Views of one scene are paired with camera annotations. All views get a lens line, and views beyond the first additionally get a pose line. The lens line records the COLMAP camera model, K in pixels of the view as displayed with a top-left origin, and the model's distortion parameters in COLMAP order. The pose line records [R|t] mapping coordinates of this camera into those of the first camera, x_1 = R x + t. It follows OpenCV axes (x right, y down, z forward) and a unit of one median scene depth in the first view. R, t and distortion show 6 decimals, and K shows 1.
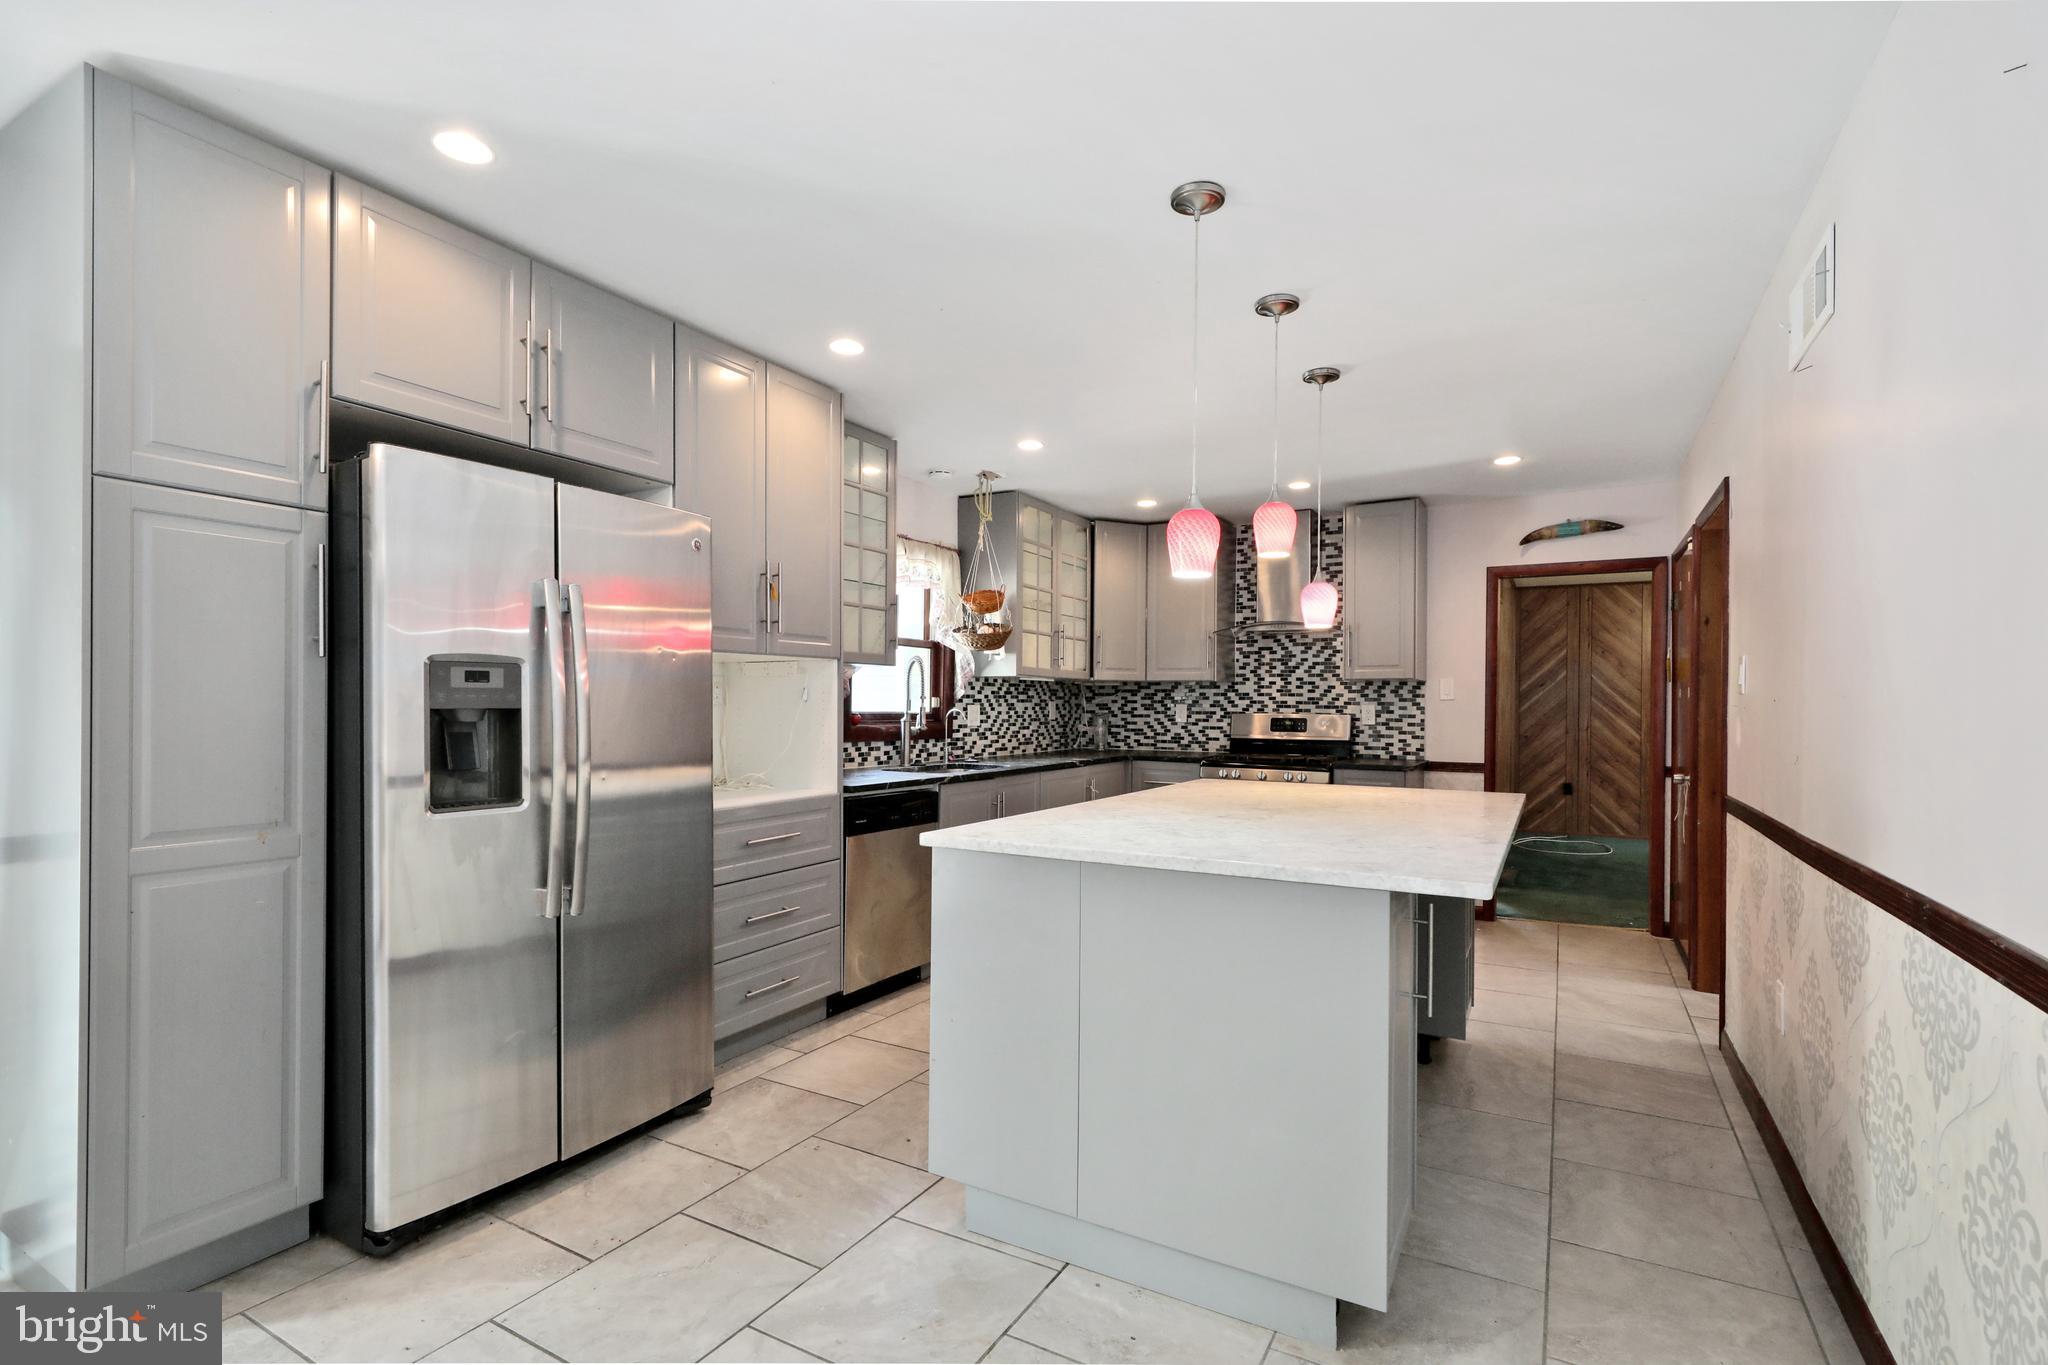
lens RADIAL K [[941.9, 0, 1034.5], [0, 941.9, 704.8], [0, 0, 1]] dist [0.000004, 0.000785]
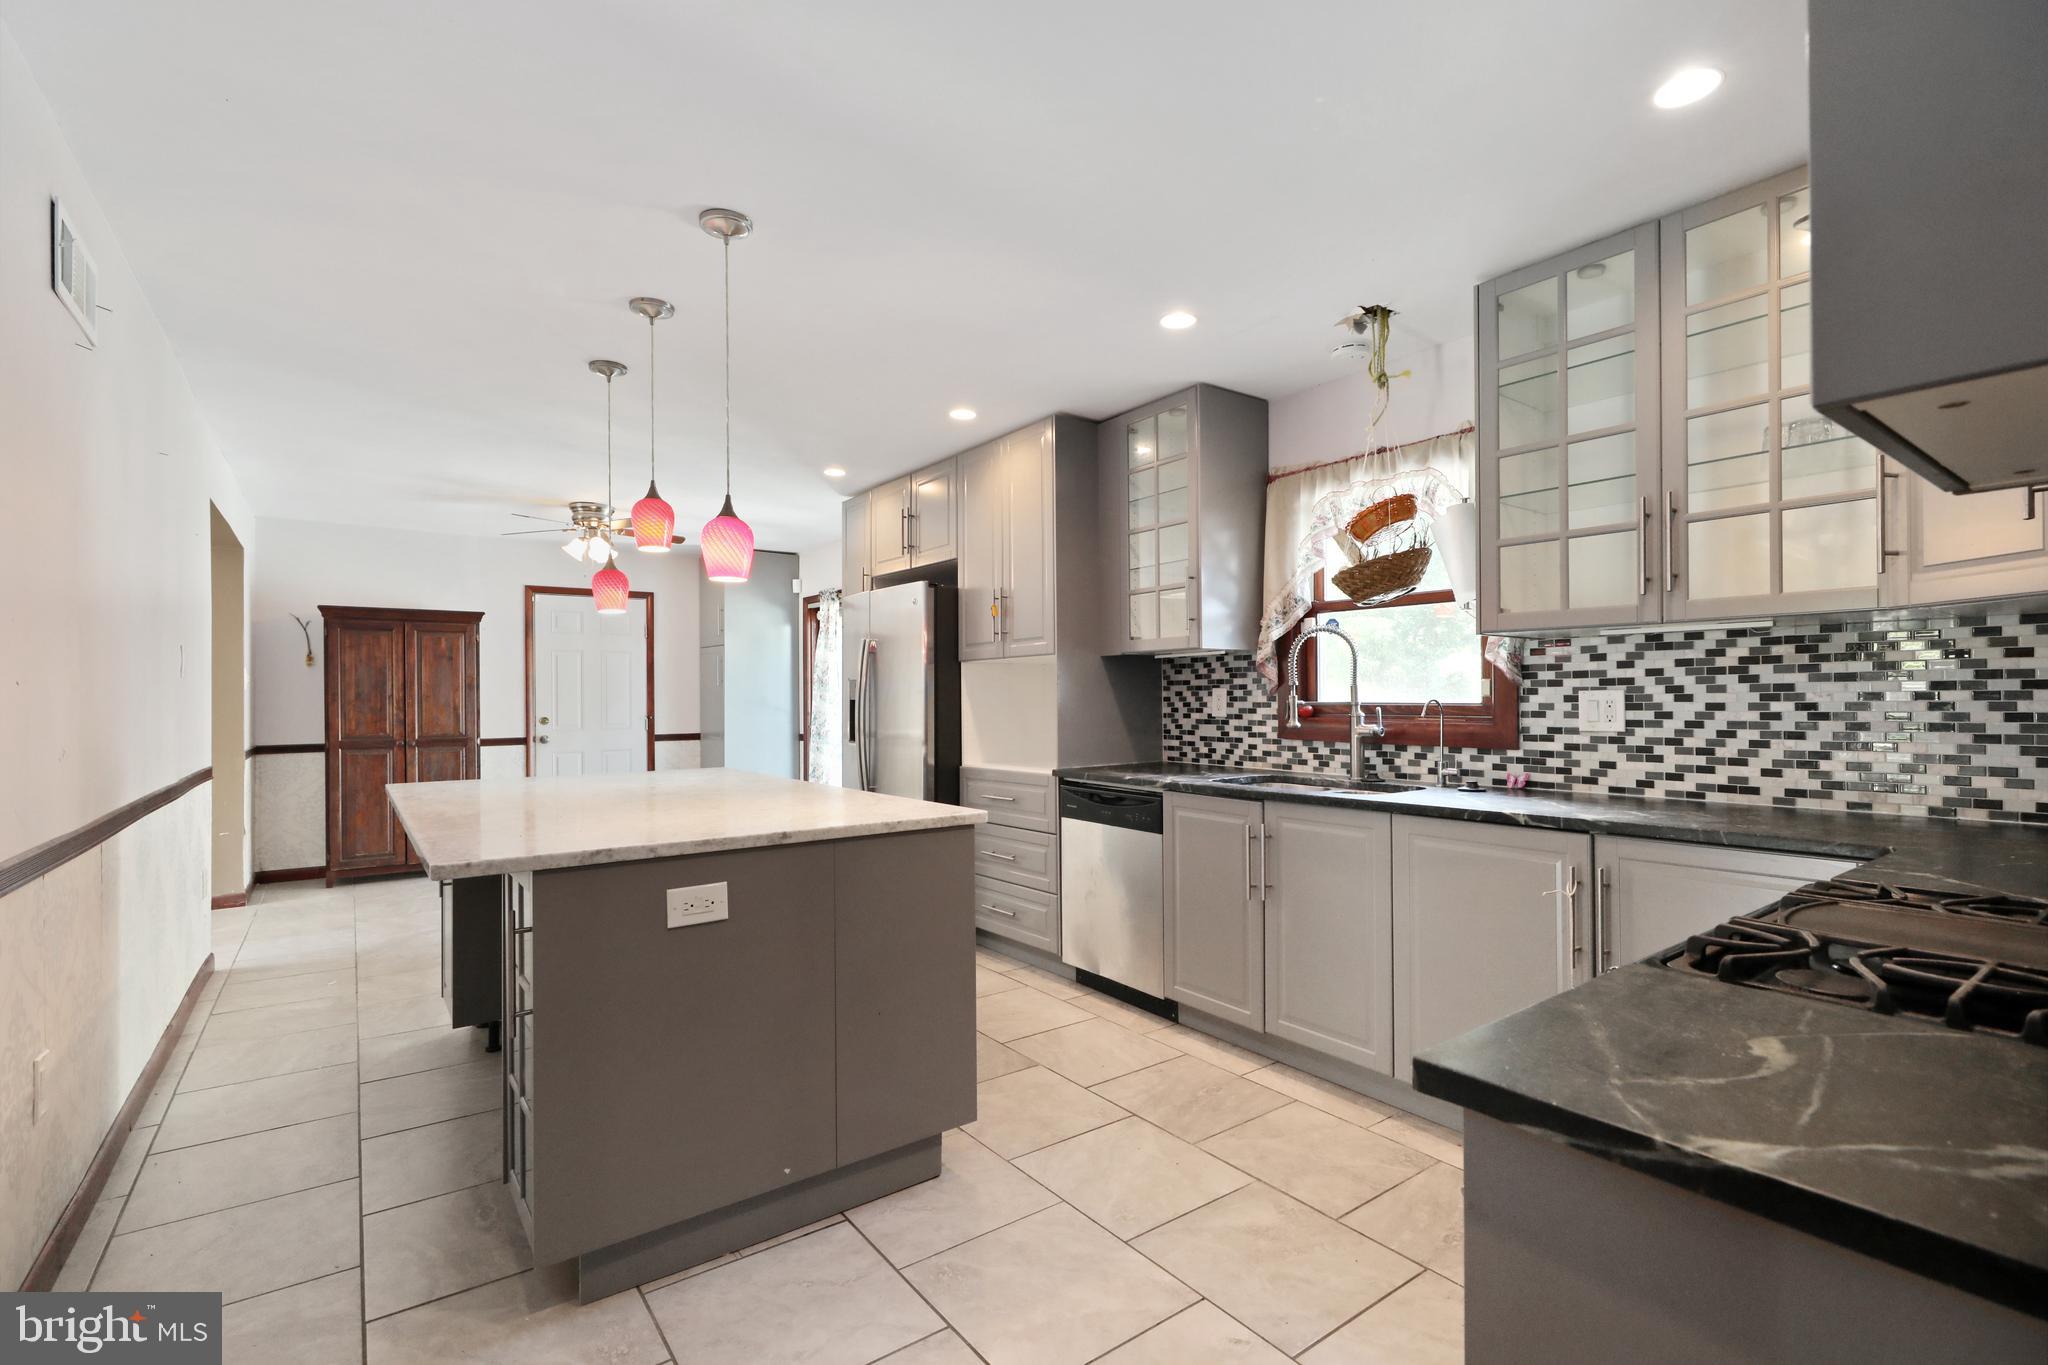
lens RADIAL K [[941.9, 0, 1040.7], [0, 941.9, 685.8], [0, 0, 1]] dist [0.000004, 0.000785]
pose [[-0.413969, -0.013715, -0.910188, 0.520053], [0.004990, 0.999837, -0.017336, 0.004979], [0.910277, -0.011718, -0.413833, 0.926459]]
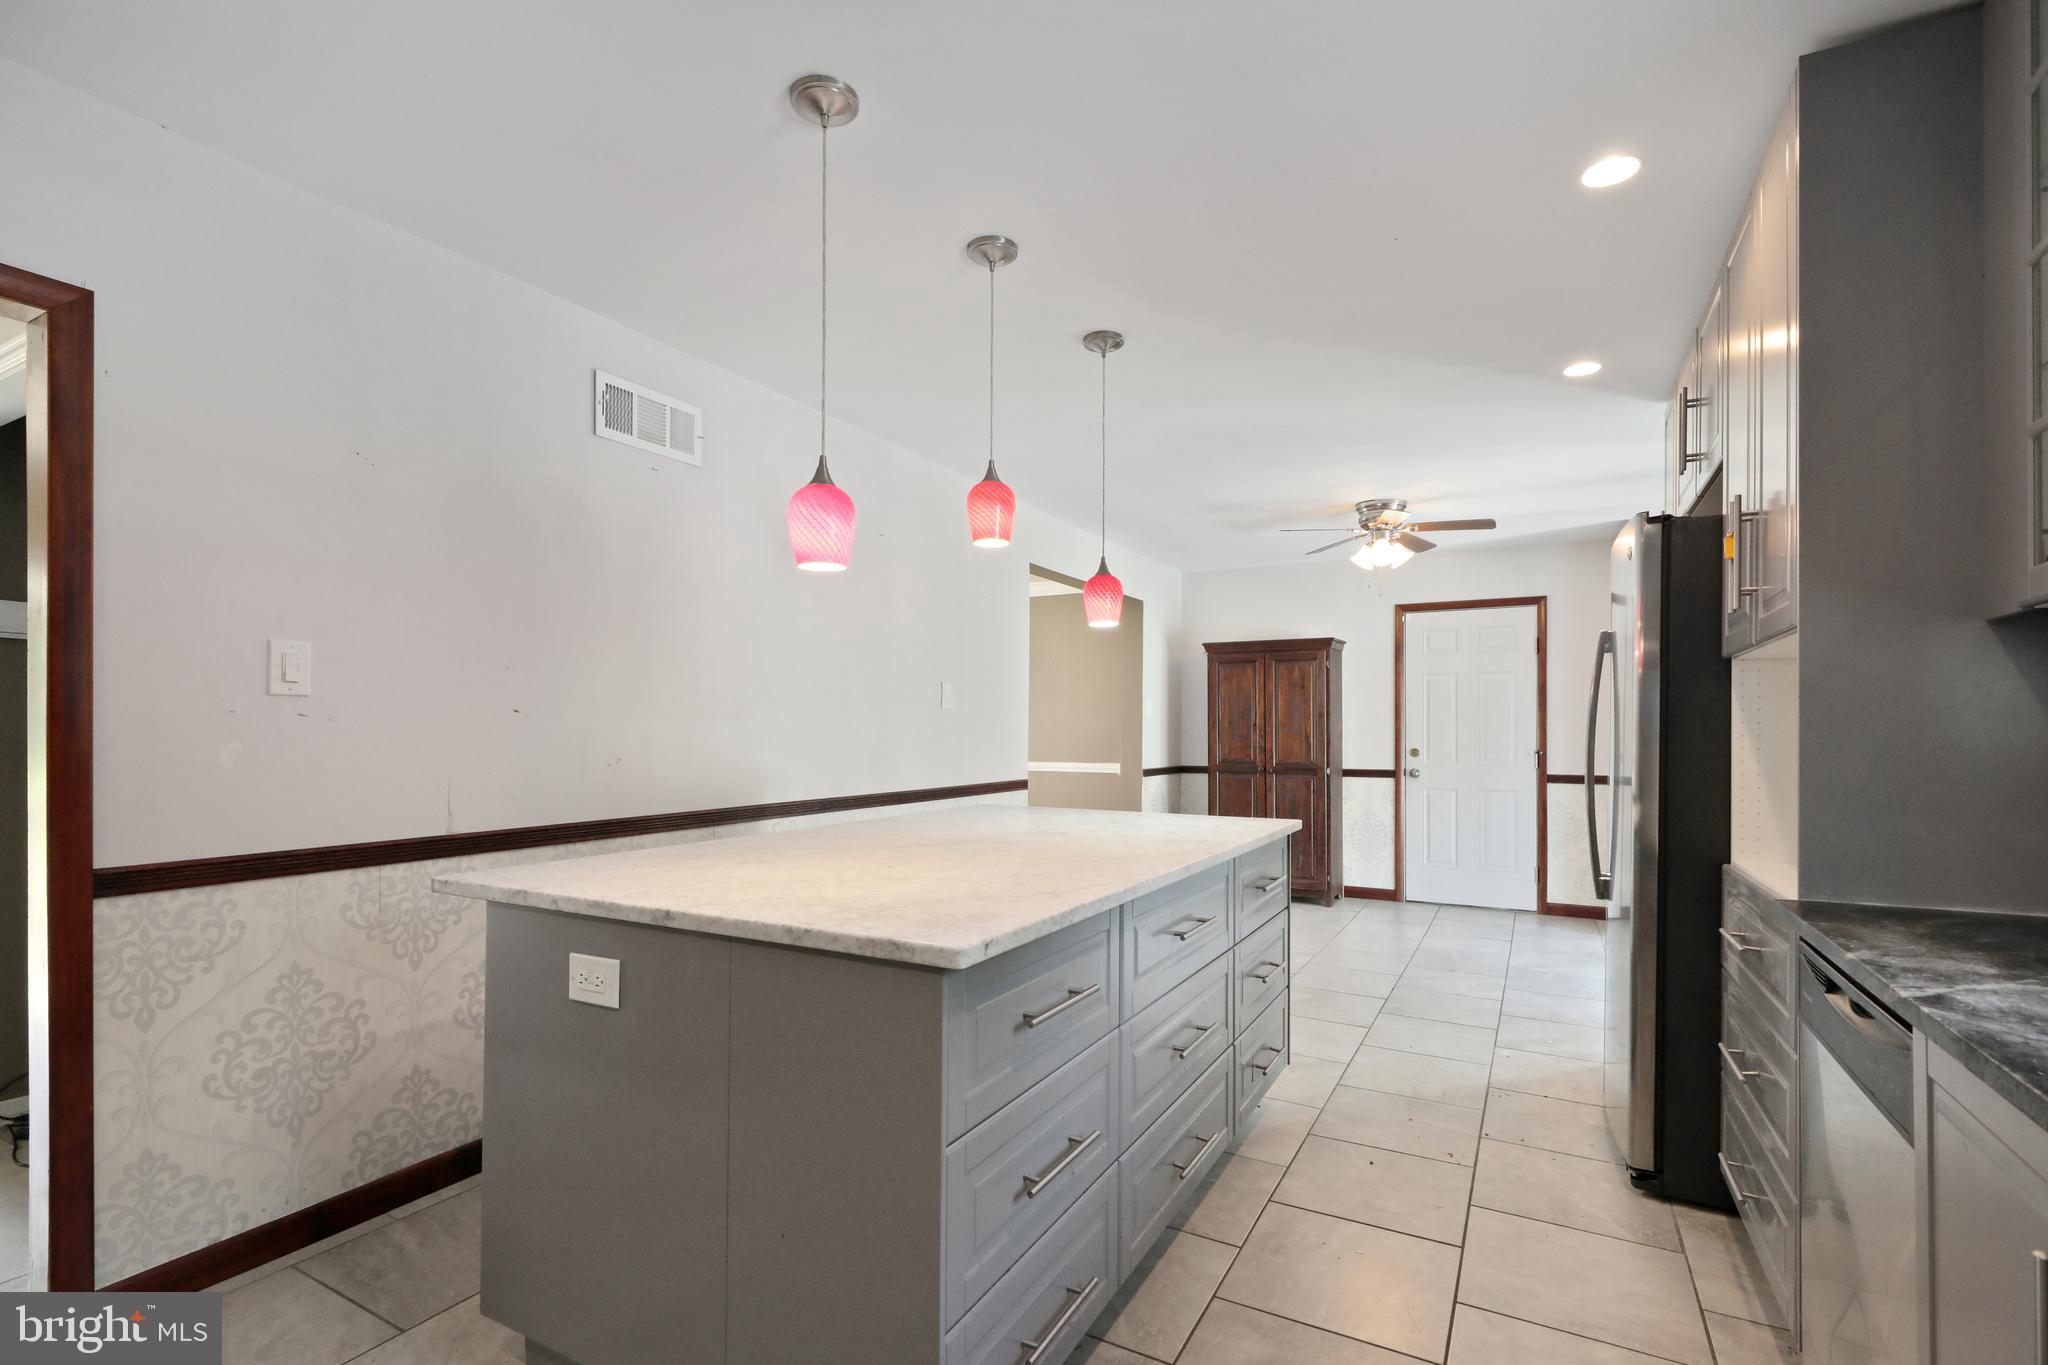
lens RADIAL K [[941.9, 0, 1006.3], [0, 941.9, 726.6], [0, 0, 1]] dist [0.000004, 0.000785]
pose [[-0.999886, -0.010580, 0.010798, 0.116043], [-0.010613, 0.999939, -0.002937, 0.003722], [-0.010767, -0.003052, -0.999937, 0.944499]]
